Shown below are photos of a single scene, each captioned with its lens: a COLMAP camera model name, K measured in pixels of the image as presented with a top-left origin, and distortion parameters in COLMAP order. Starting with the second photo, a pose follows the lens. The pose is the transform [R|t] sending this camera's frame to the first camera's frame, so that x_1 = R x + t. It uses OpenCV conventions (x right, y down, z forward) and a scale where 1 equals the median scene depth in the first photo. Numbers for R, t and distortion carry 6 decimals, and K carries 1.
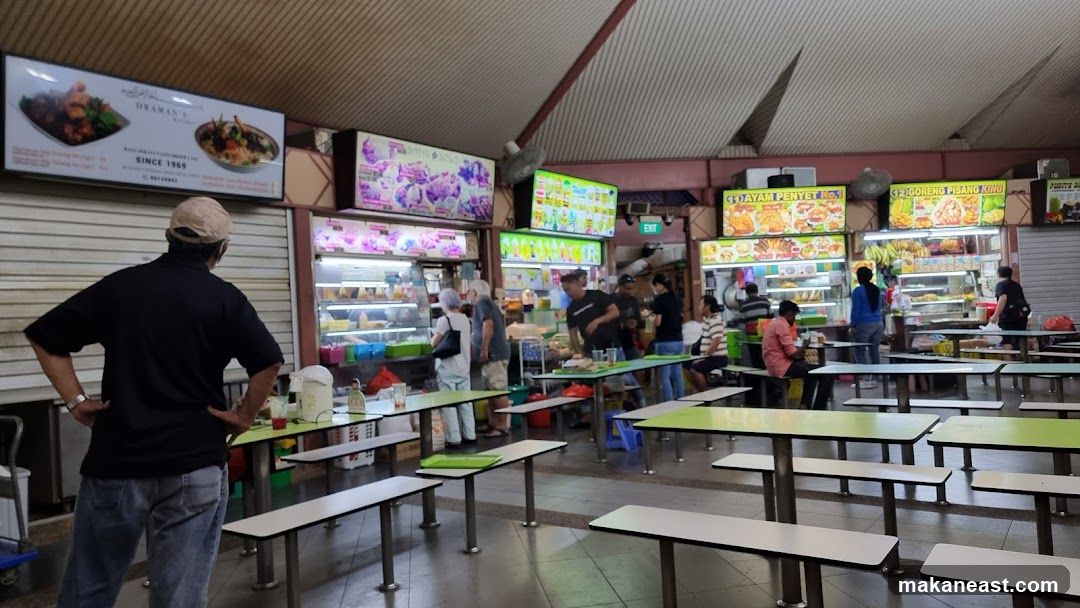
lens RADIAL K [[726.5, 0, 540.0], [0, 726.5, 304.0], [0, 0, 1]] dist [-0.002871, -0.000318]
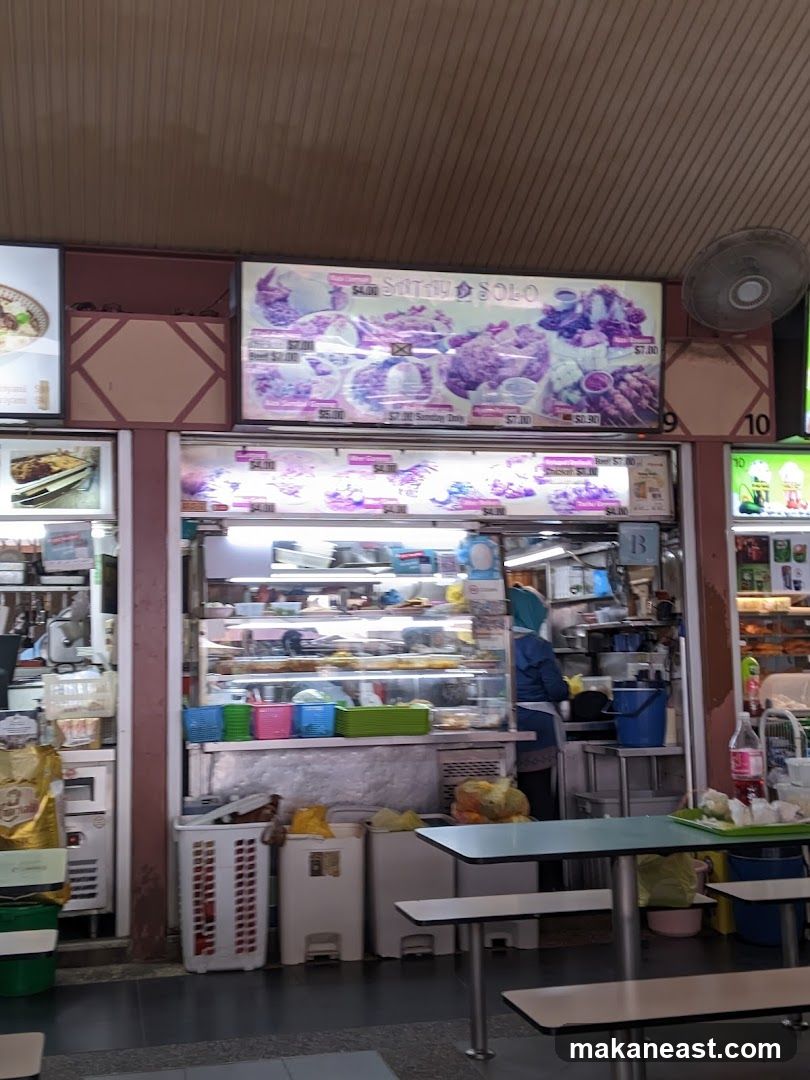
lens RADIAL K [[1188.0, 0, 405.0], [0, 1188.0, 540.0], [0, 0, 1]] dist [0.153258, -0.488255]
pose [[0.747087, -0.028396, -0.664119, 0.299774], [-0.009899, 0.998501, -0.053830, -0.009223], [0.664652, 0.046790, 0.745686, 0.411551]]
